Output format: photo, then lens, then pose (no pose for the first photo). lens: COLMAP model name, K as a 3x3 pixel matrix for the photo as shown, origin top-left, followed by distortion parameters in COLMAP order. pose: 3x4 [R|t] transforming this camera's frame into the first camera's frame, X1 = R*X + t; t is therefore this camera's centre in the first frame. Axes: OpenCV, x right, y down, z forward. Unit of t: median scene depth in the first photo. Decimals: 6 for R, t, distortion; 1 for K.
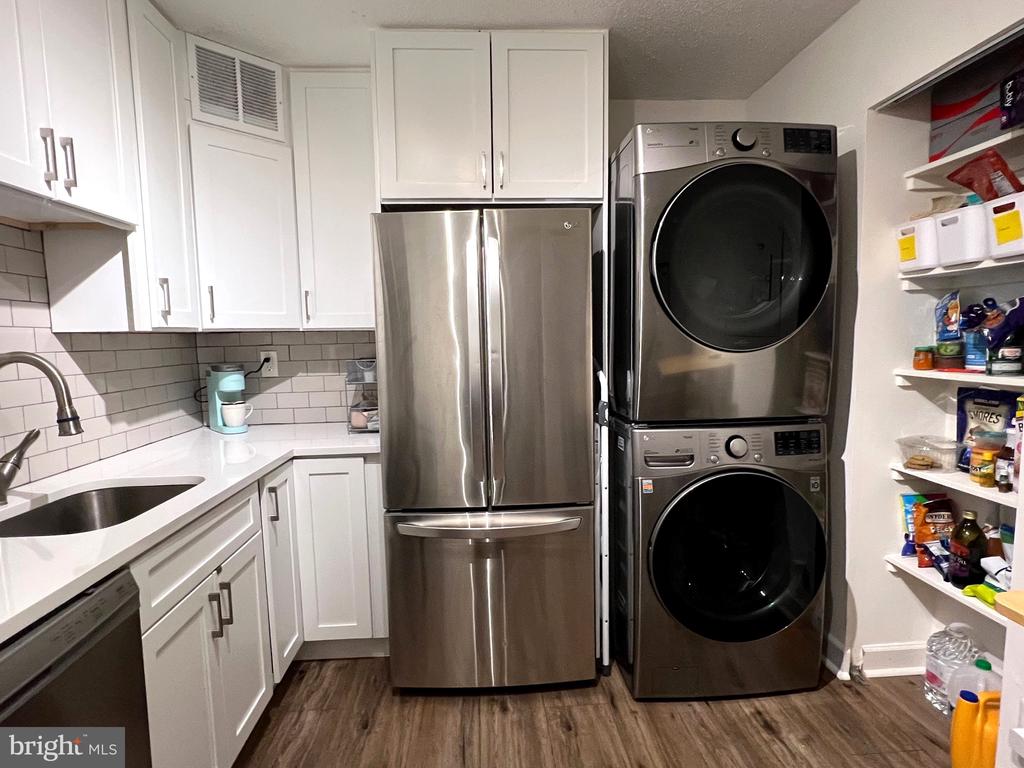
lens RADIAL K [[550.8, 0, 505.0], [0, 550.8, 391.0], [0, 0, 1]] dist [-0.000783, -0.003772]
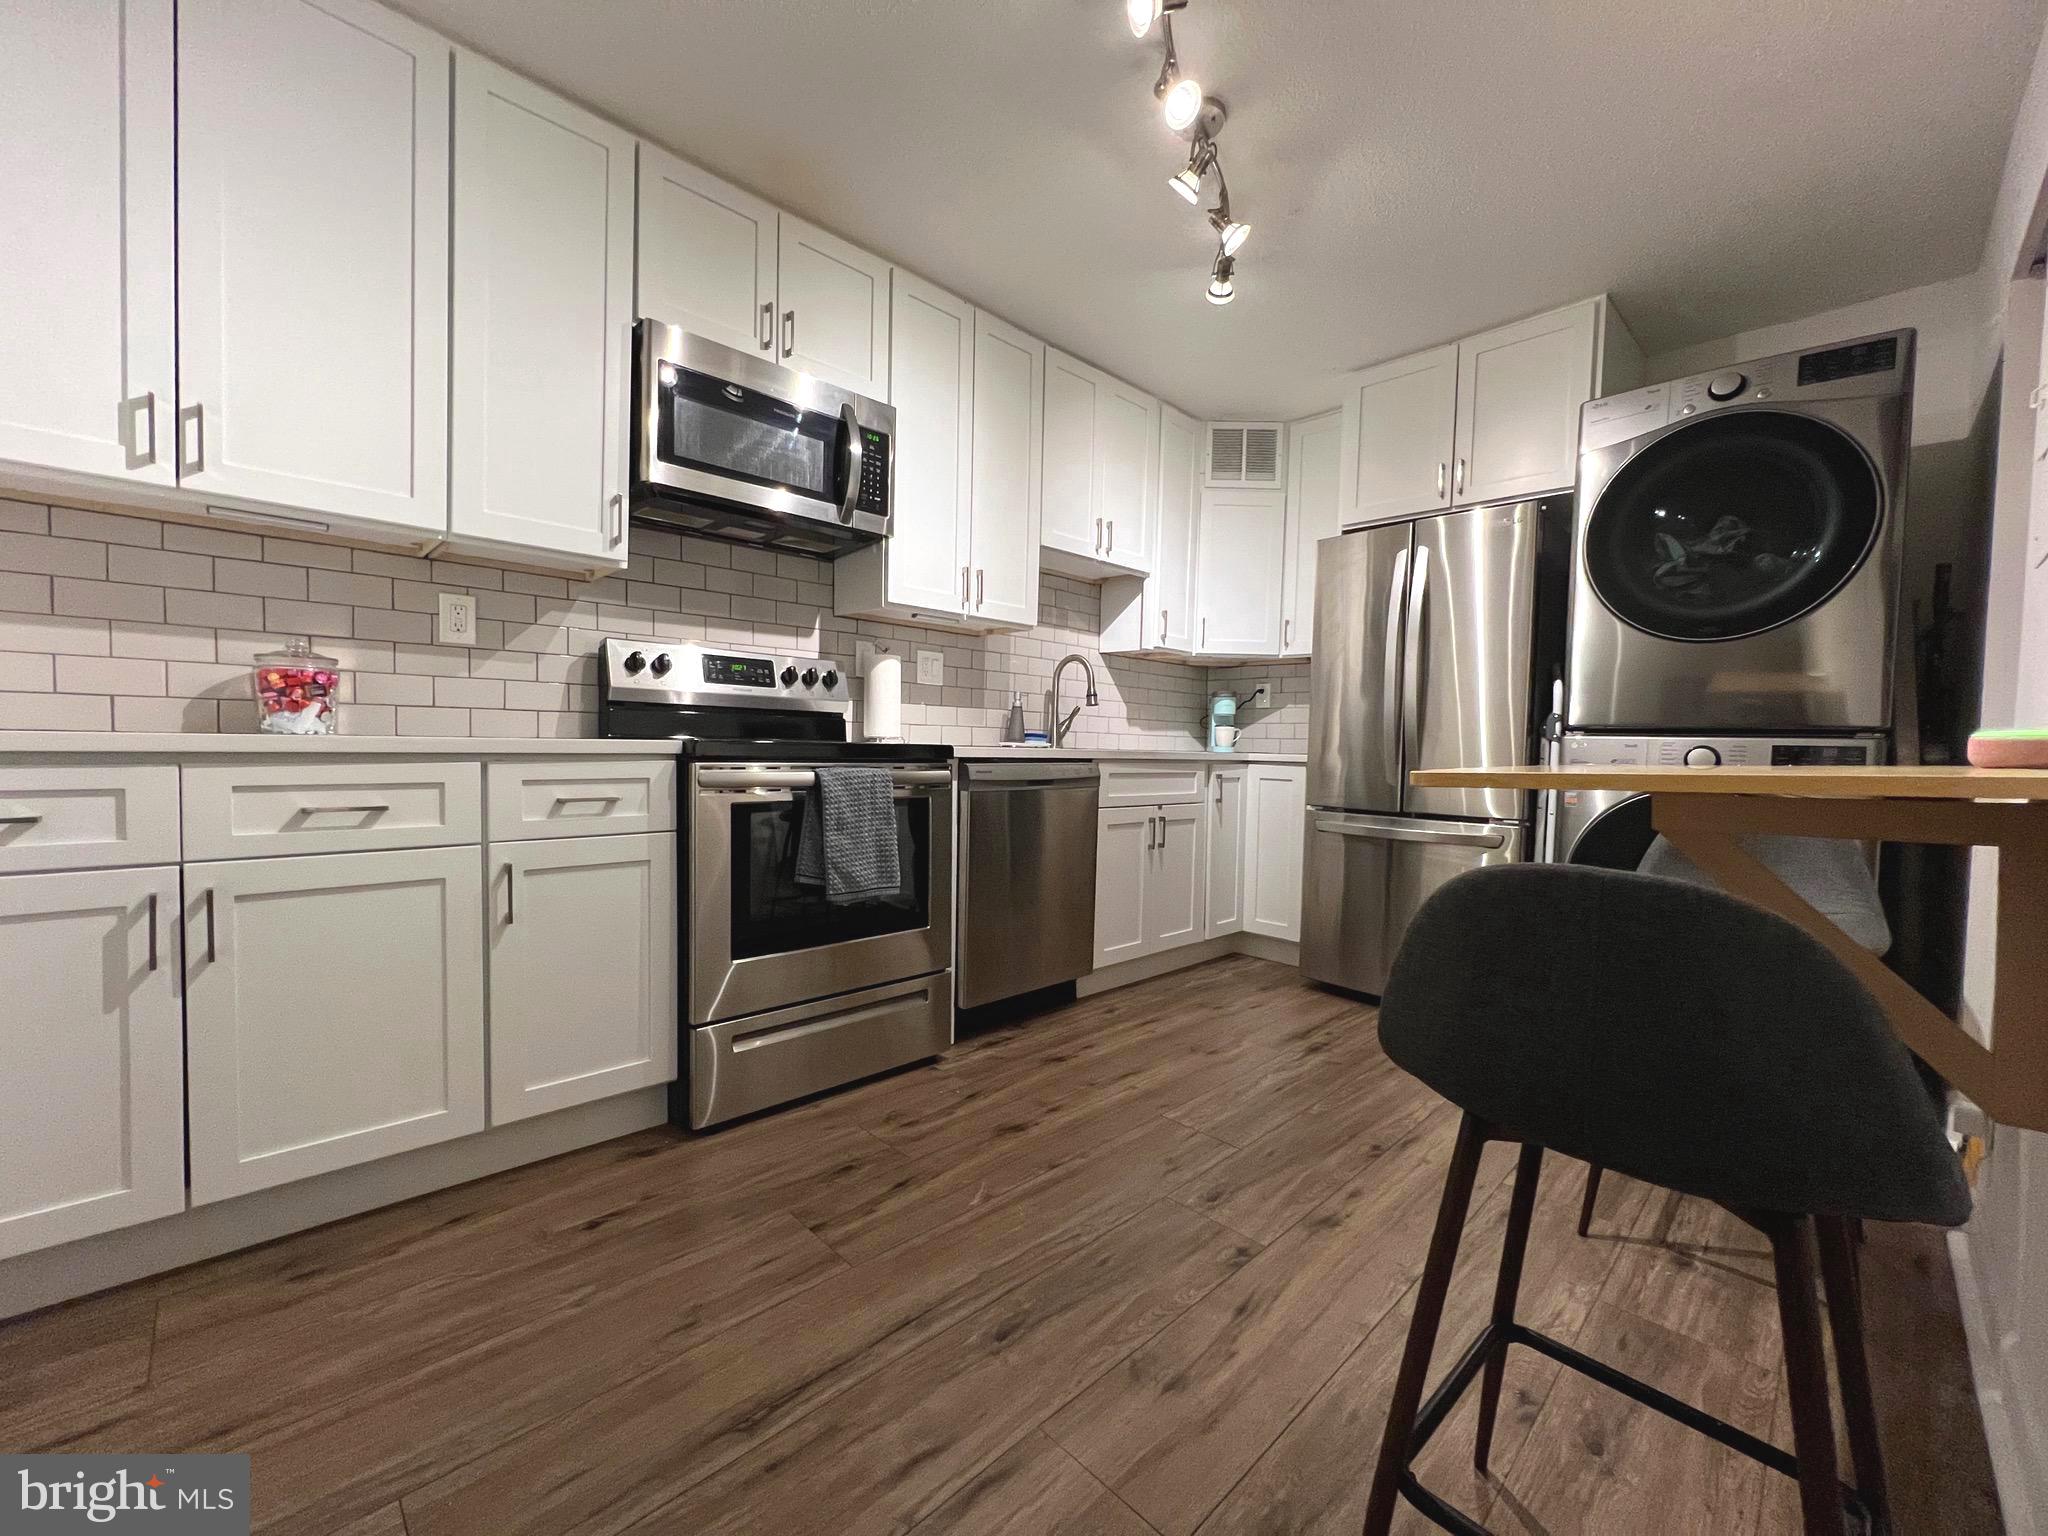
lens RADIAL K [[818.6, 0, 1024.6], [0, 818.6, 773.5], [0, 0, 1]] dist [-0.001631, 0.000604]
pose [[0.655375, 0.066519, -0.752369, 0.624146], [-0.115683, 0.993202, -0.012957, 0.233335], [0.746392, 0.095528, 0.658615, -0.489274]]
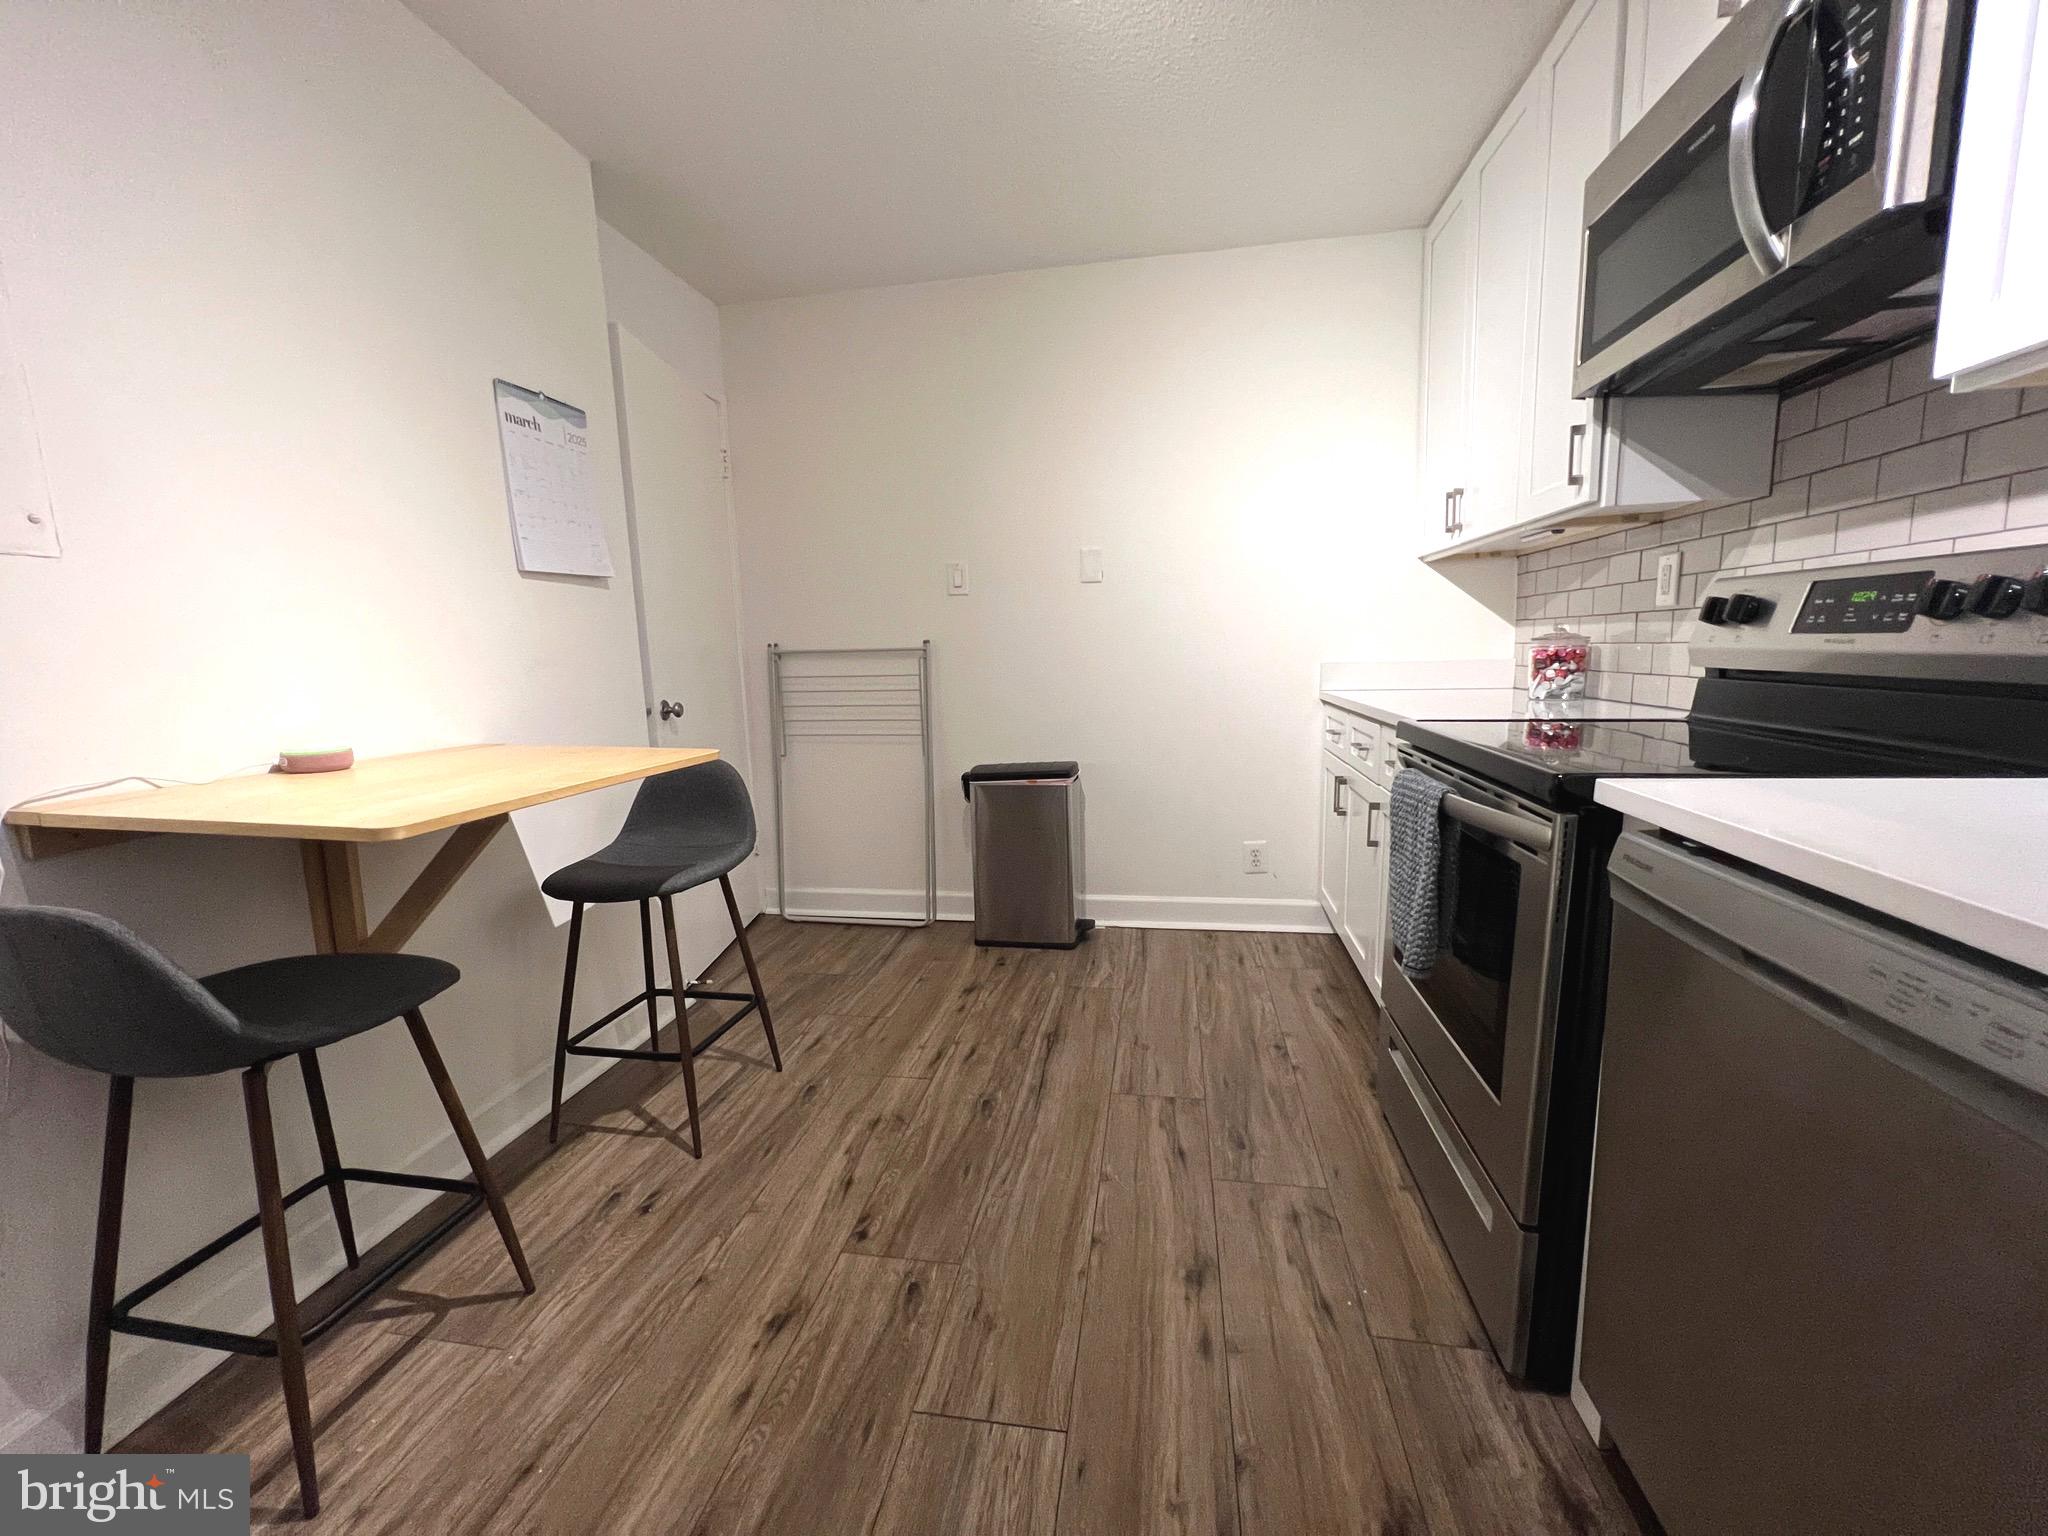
lens RADIAL K [[822.5, 0, 1027.8], [0, 822.5, 764.3], [0, 0, 1]] dist [-0.000074, 0.000009]
pose [[-0.973211, 0.023297, 0.228731, -0.134833], [0.078489, 0.968752, 0.235286, 0.025865], [-0.216102, 0.246936, -0.944628, 0.810115]]
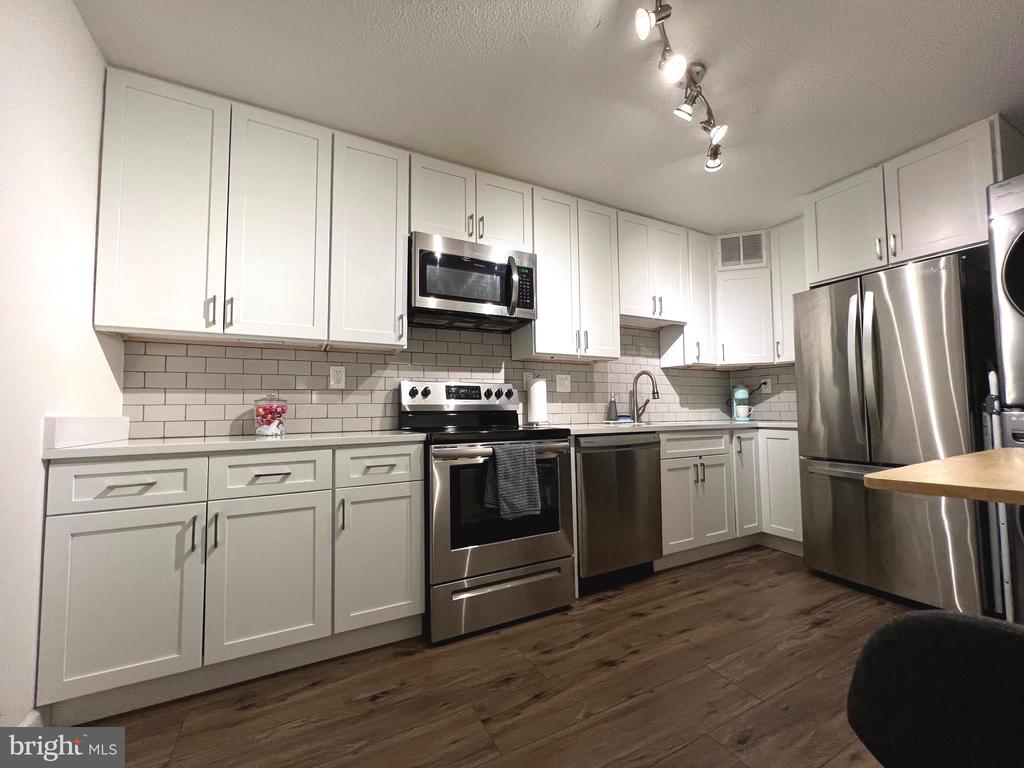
lens RADIAL K [[409.3, 0, 512.9], [0, 409.3, 386.8], [0, 0, 1]] dist [-0.001631, 0.000604]
pose [[0.413996, -0.032088, -0.909713, 0.586493], [-0.092156, 0.992766, -0.076956, 0.176596], [0.905602, 0.115695, 0.408044, -0.380460]]
